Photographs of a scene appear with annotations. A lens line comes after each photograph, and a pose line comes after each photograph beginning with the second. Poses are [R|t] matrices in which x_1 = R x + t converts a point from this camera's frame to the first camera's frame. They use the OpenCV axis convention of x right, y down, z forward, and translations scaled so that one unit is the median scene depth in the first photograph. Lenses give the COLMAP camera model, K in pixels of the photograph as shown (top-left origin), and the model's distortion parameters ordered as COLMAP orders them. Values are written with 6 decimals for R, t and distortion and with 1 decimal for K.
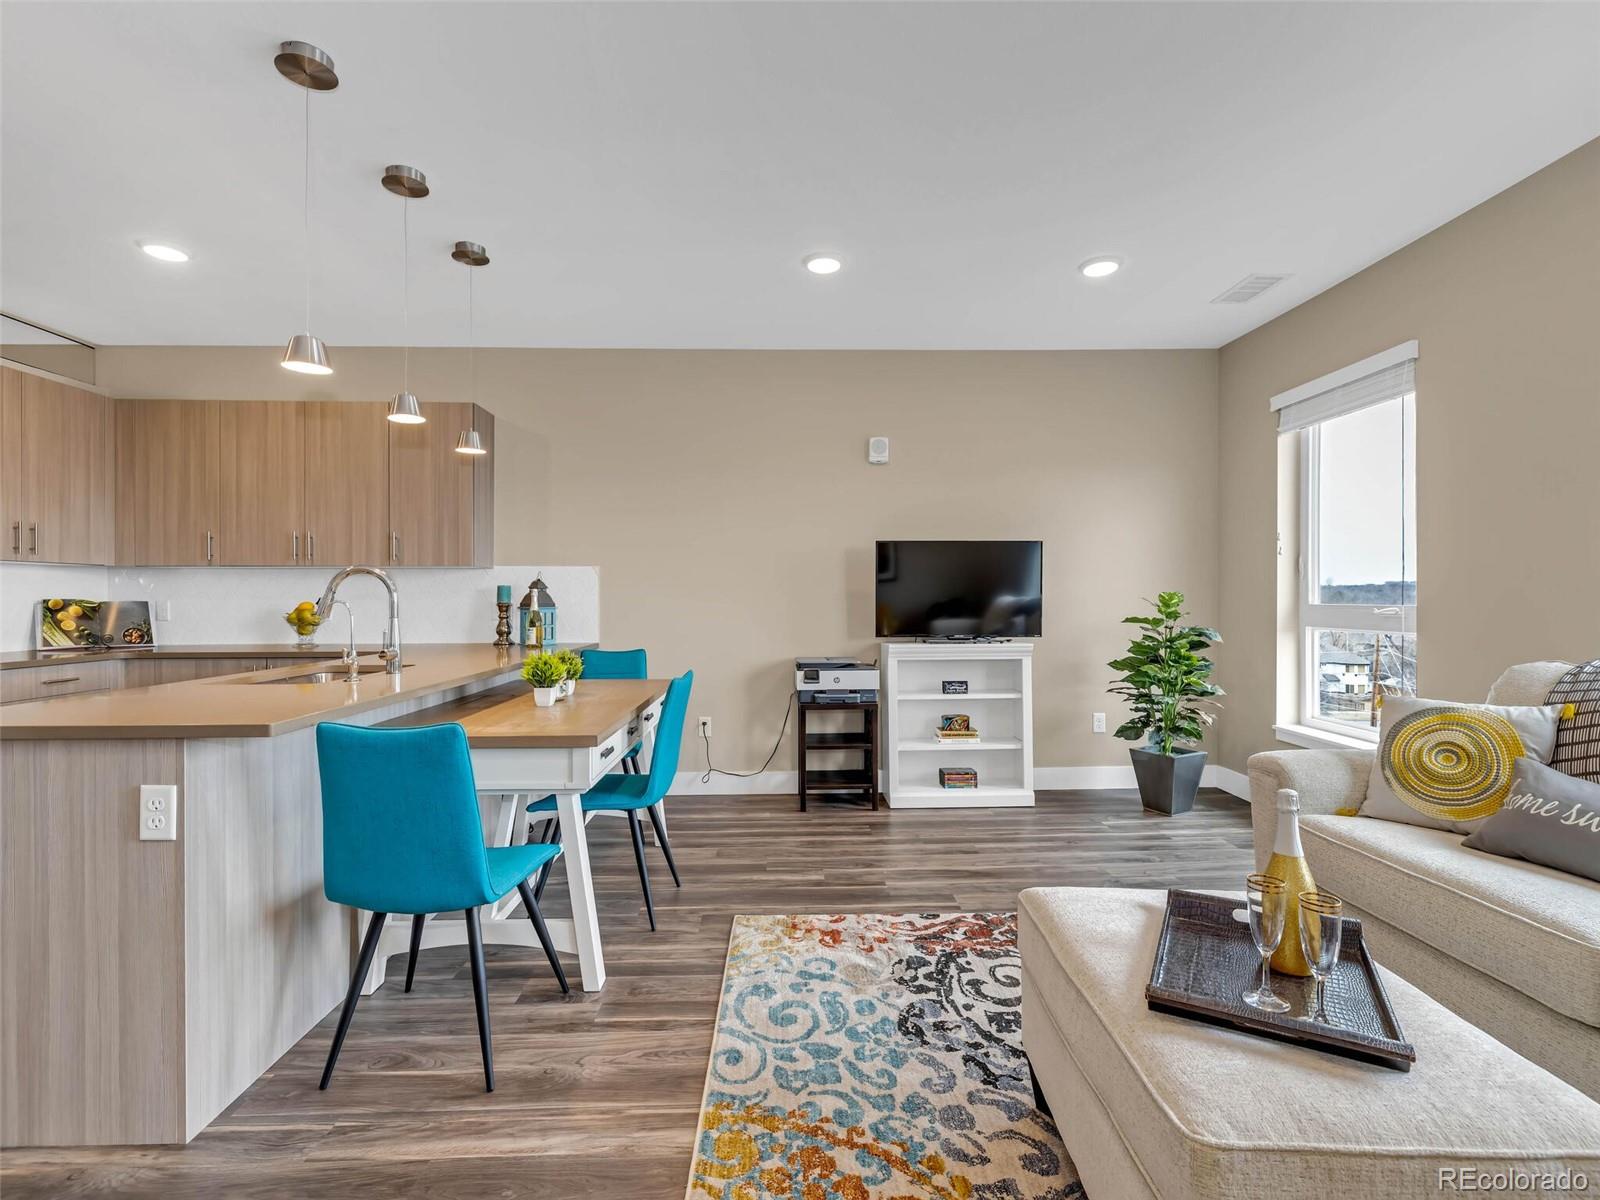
lens RADIAL K [[755.8, 0, 800.9], [0, 755.8, 596.7], [0, 0, 1]] dist [-0.005562, 0.002087]
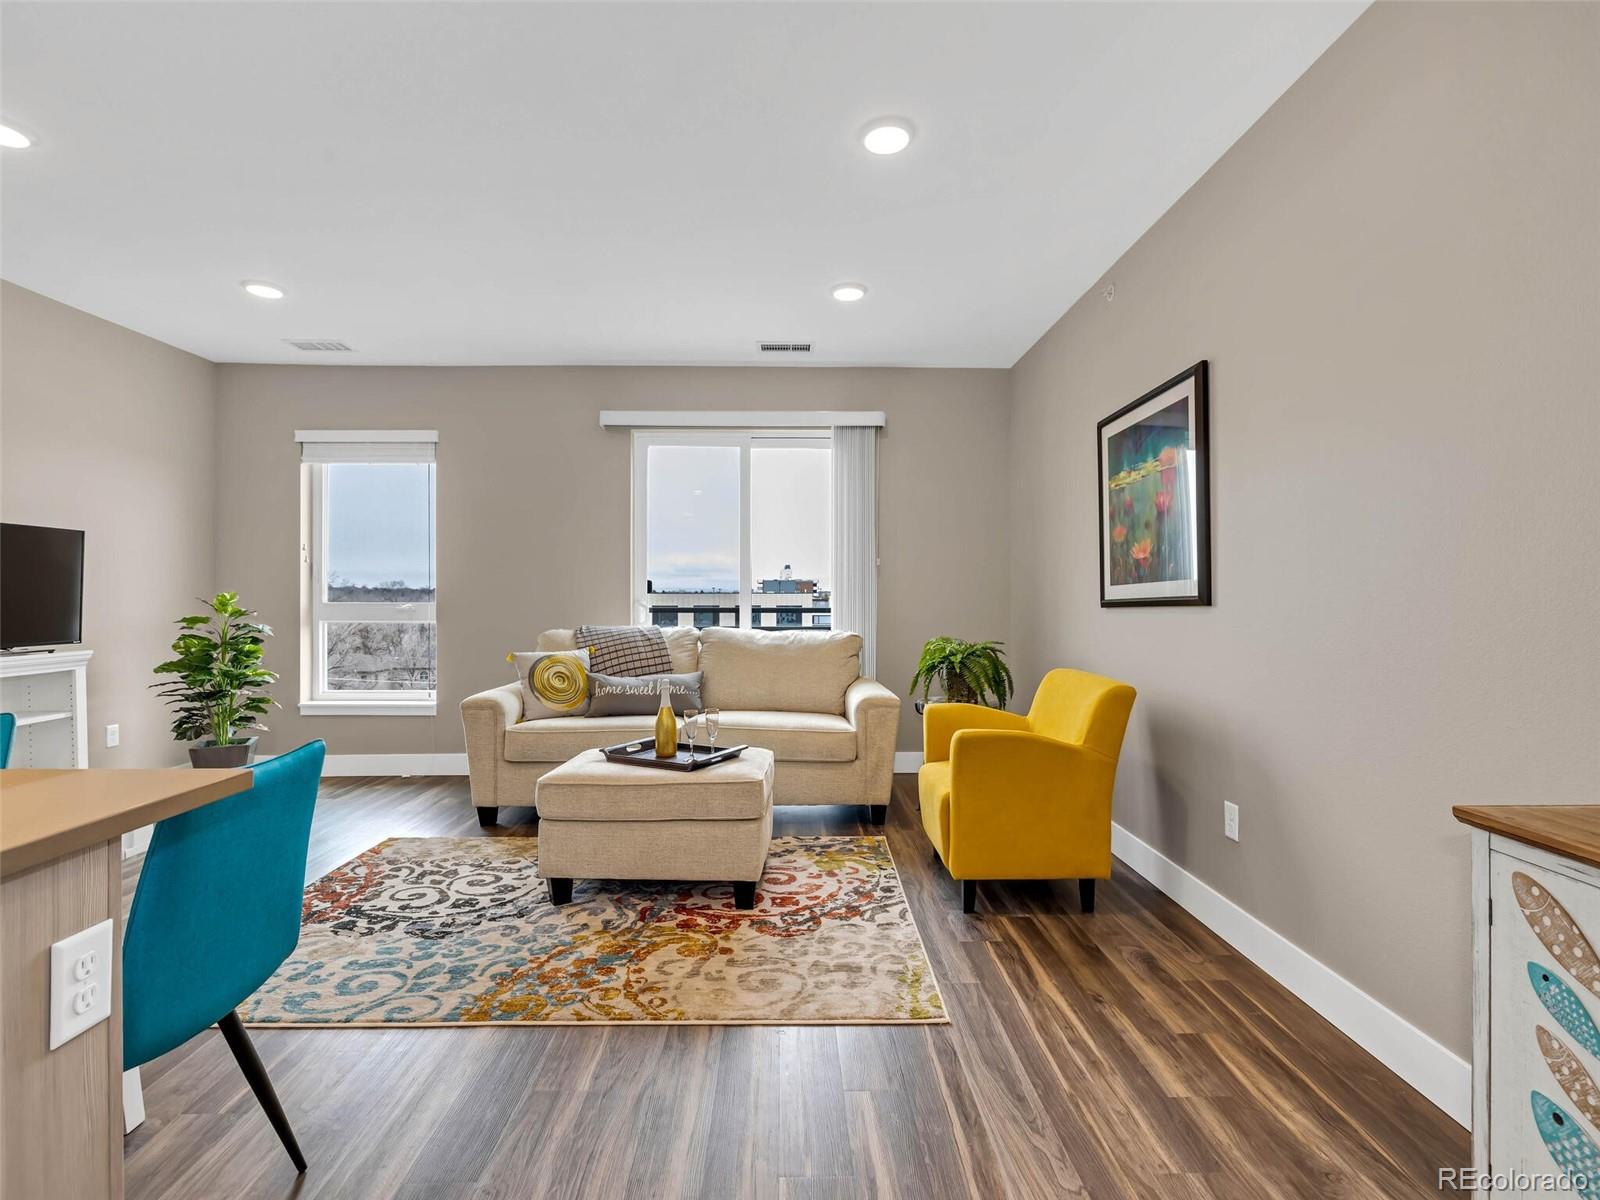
lens RADIAL K [[755.8, 0, 796.3], [0, 755.8, 595.2], [0, 0, 1]] dist [-0.005562, 0.002087]
pose [[0.010627, 0.007215, 0.999918, -0.848391], [-0.000732, 0.999974, -0.007208, 0.008182], [-0.999943, -0.000655, 0.010632, 0.293985]]
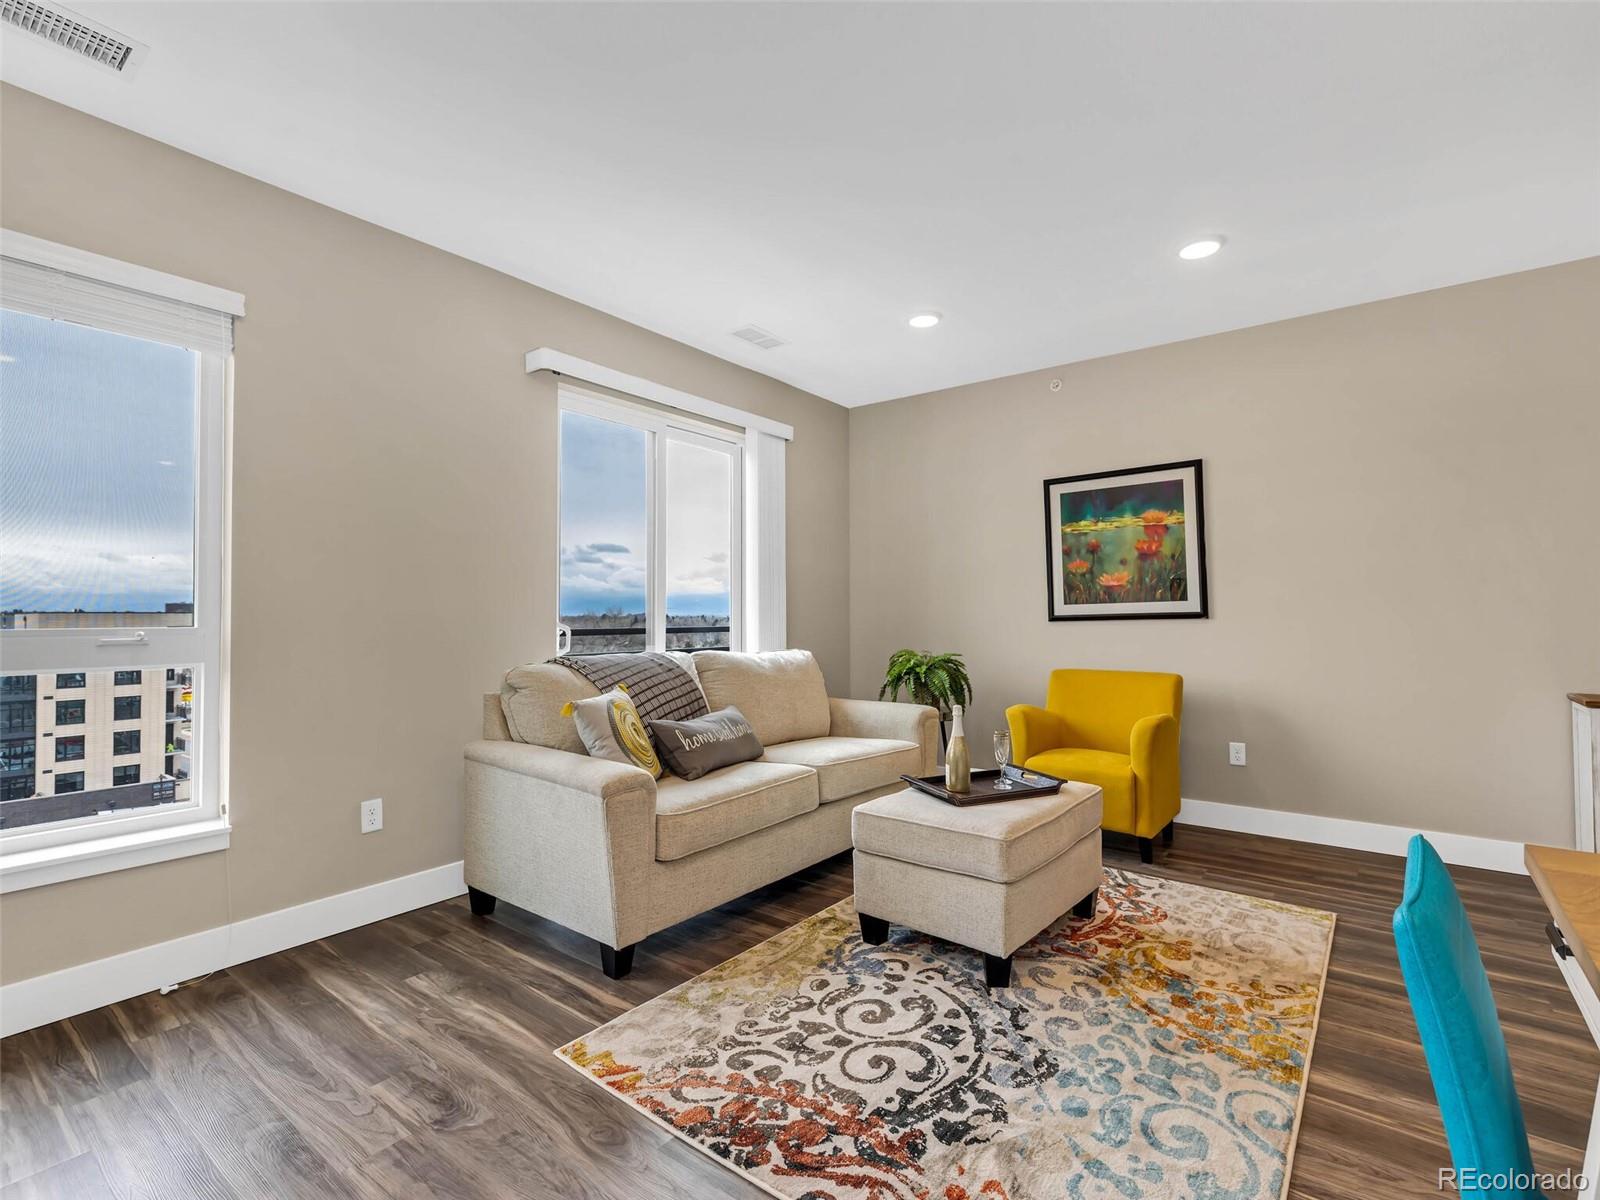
lens RADIAL K [[755.8, 0, 803.3], [0, 755.8, 595.5], [0, 0, 1]] dist [-0.005562, 0.002087]
pose [[-0.778100, 0.025110, 0.627639, -0.171006], [0.007484, 0.999500, -0.030709, 0.009156], [-0.628096, -0.019198, -0.777899, 1.467818]]
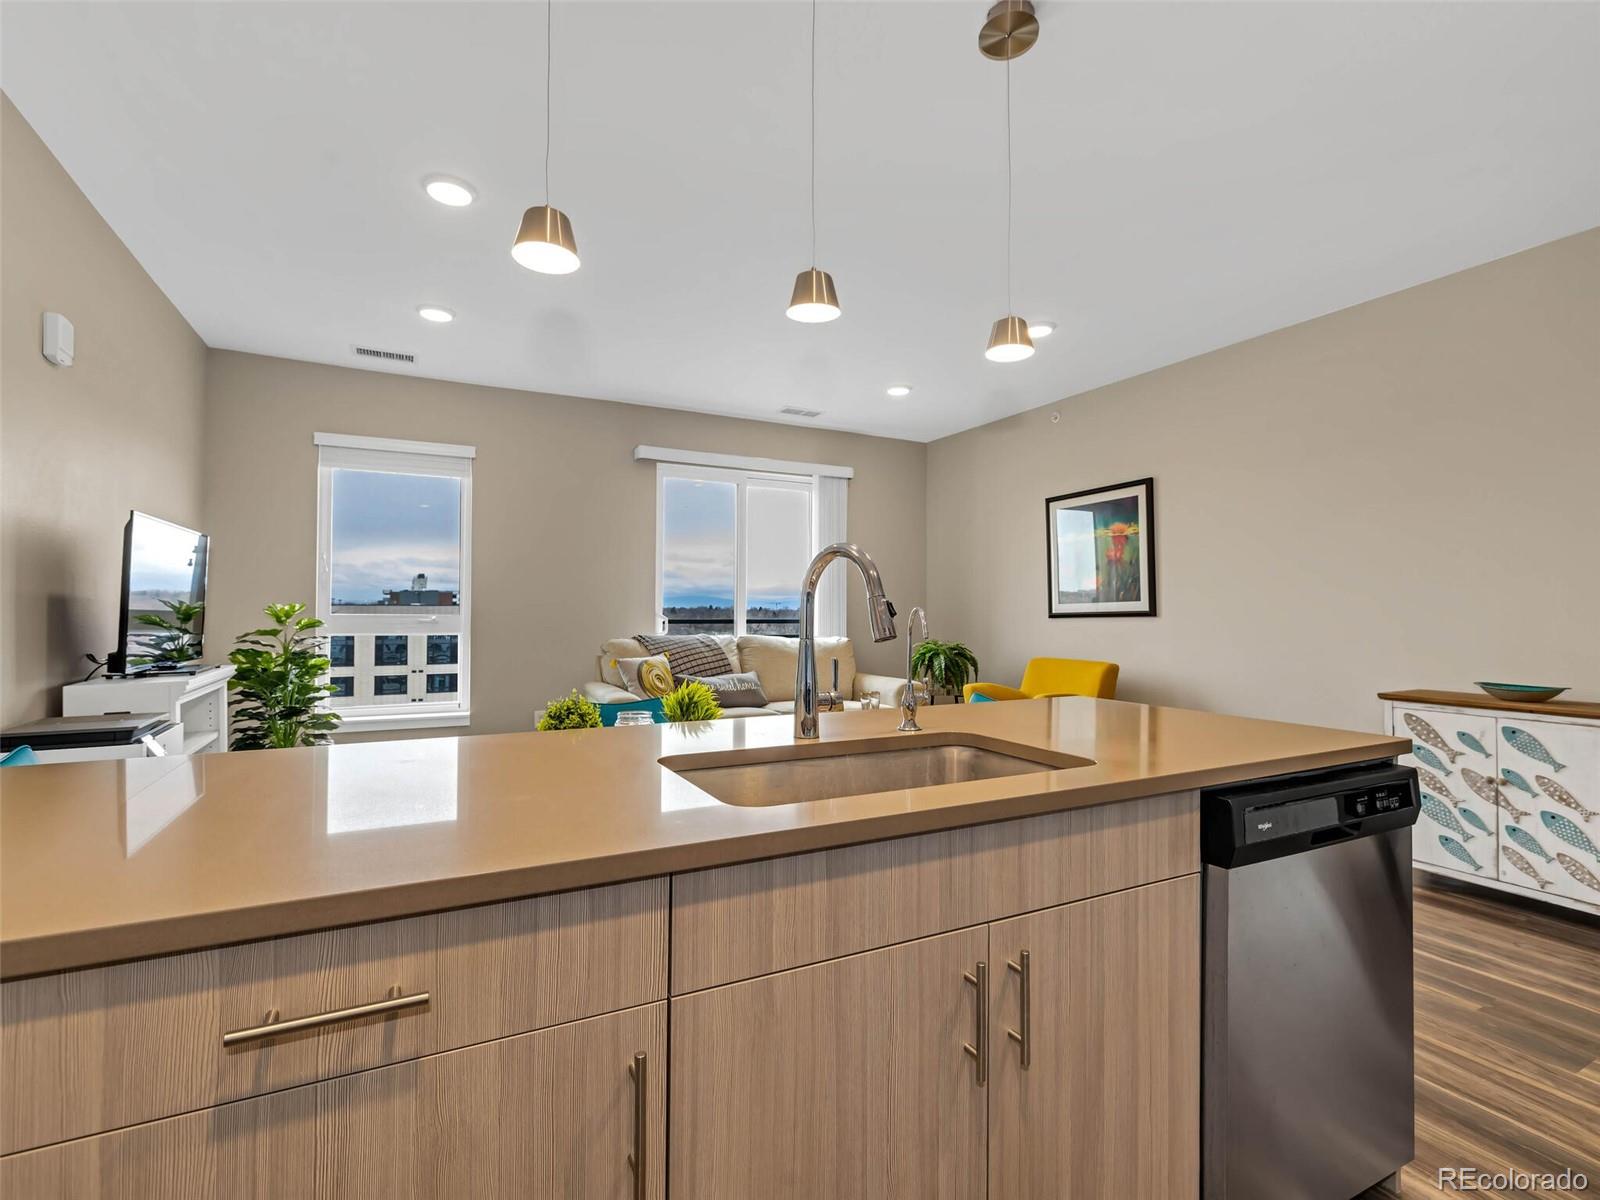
lens RADIAL K [[755.8, 0, 801.0], [0, 755.8, 586.1], [0, 0, 1]] dist [-0.005562, 0.002087]
pose [[-0.440515, 0.032551, 0.897155, -1.061570], [-0.002195, 0.999300, -0.037335, 0.011437], [-0.897743, -0.018416, -0.440135, 1.274687]]
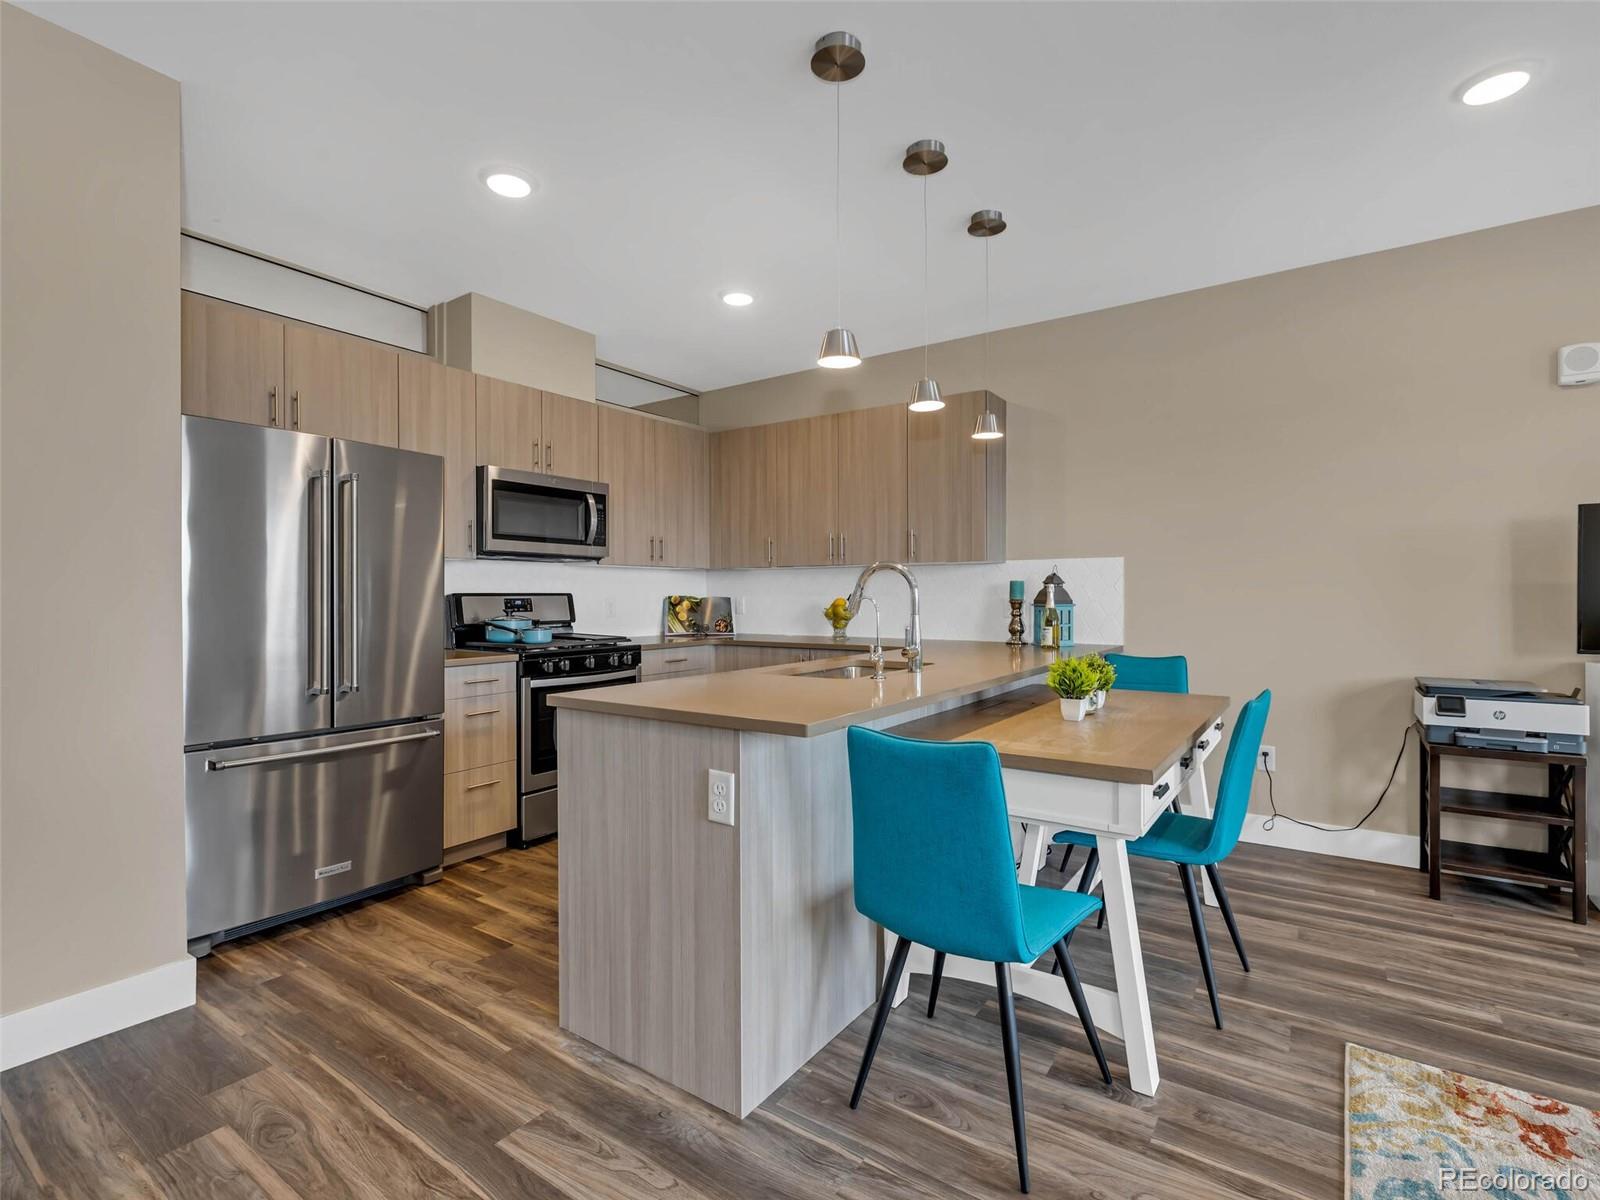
lens RADIAL K [[755.8, 0, 800.2], [0, 755.8, 603.9], [0, 0, 1]] dist [-0.005562, 0.002087]
pose [[0.805551, 0.006290, -0.592493, -0.086382], [0.002027, 0.999909, 0.013372, 0.000623], [0.592522, -0.011973, 0.805465, 0.135978]]
